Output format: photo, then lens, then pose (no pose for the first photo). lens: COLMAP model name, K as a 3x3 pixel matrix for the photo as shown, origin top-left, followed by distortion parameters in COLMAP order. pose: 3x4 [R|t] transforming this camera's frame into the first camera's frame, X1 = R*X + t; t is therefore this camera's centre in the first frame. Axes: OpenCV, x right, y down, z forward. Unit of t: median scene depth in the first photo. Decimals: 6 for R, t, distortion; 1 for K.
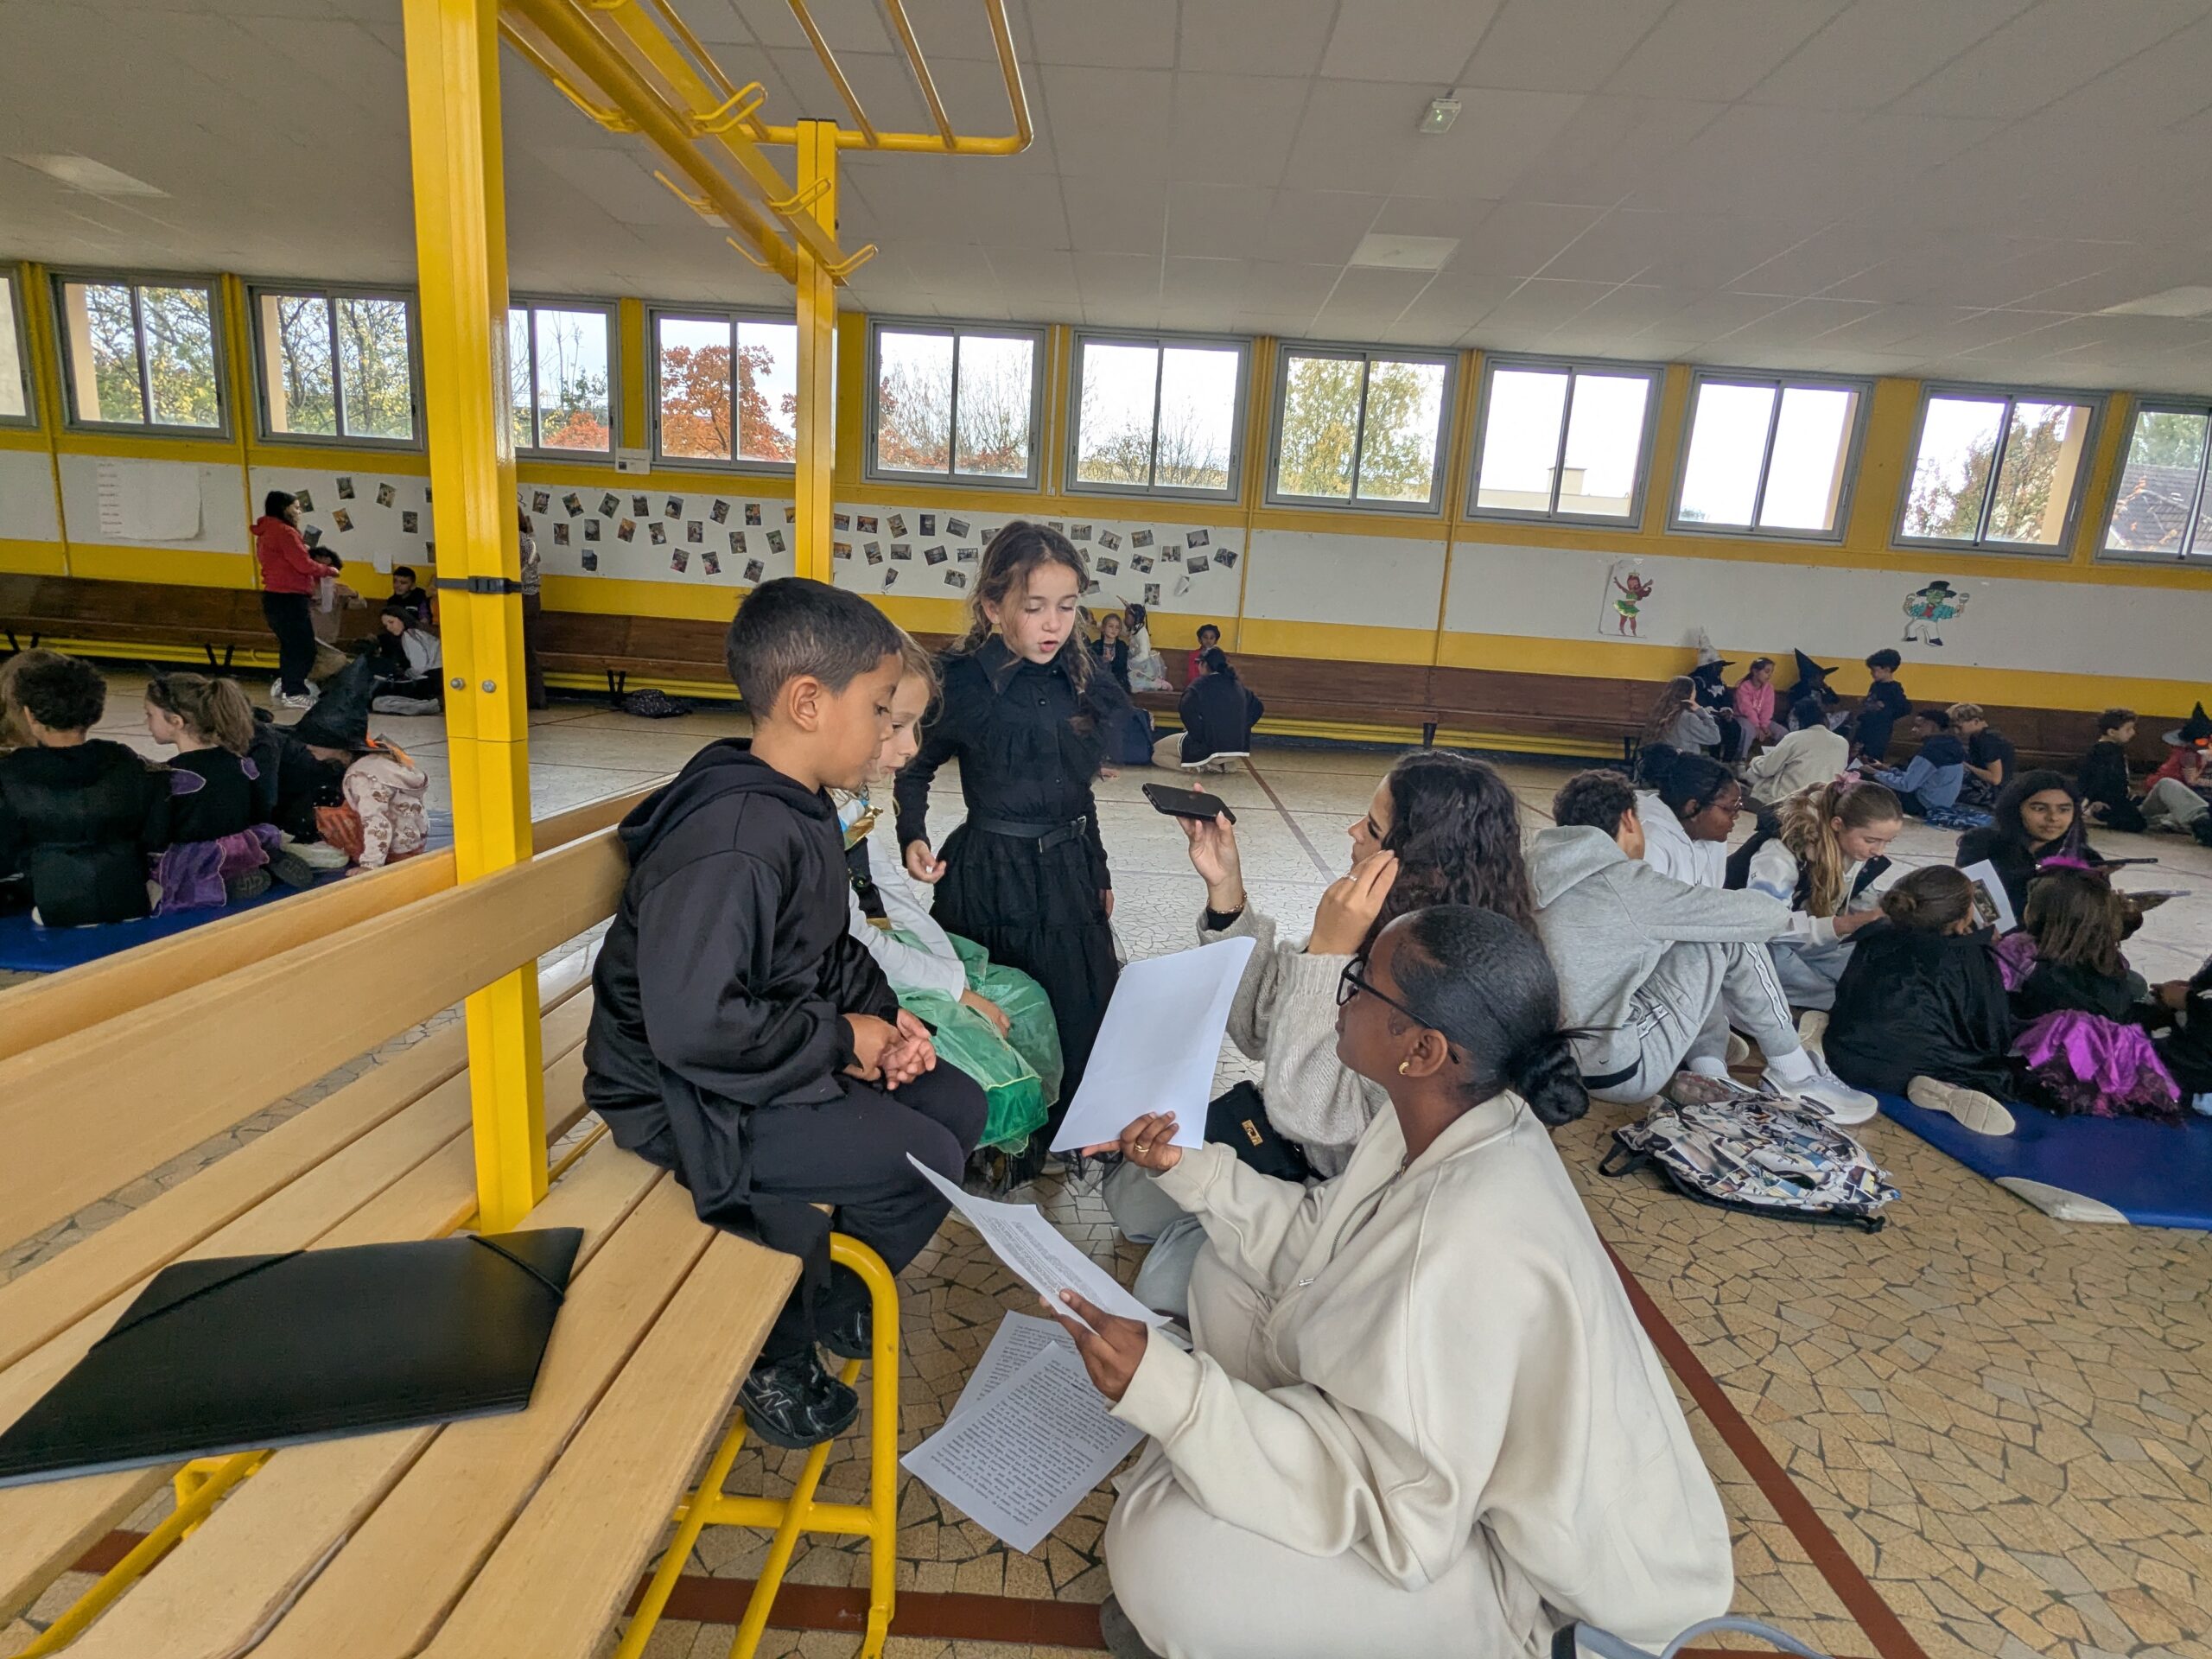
lens RADIAL K [[1045.0, 0, 1106.0], [0, 1045.0, 829.5], [0, 0, 1]] dist [-0.001710, -0.000073]
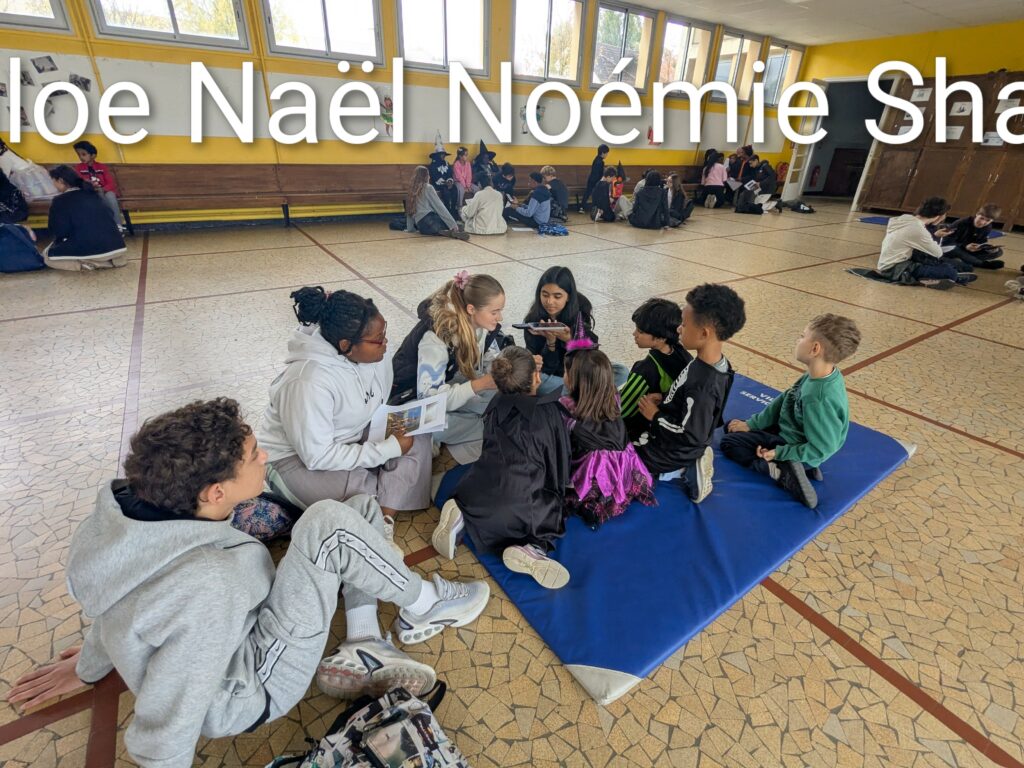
lens RADIAL K [[483.7, 0, 512.0], [0, 483.7, 384.0], [0, 0, 1]] dist [-0.001710, -0.000073]
pose [[0.821275, -0.289100, 0.491862, 0.176503], [0.127269, 0.933220, 0.336011, -0.056039], [-0.556156, -0.213359, 0.803224, 0.183990]]
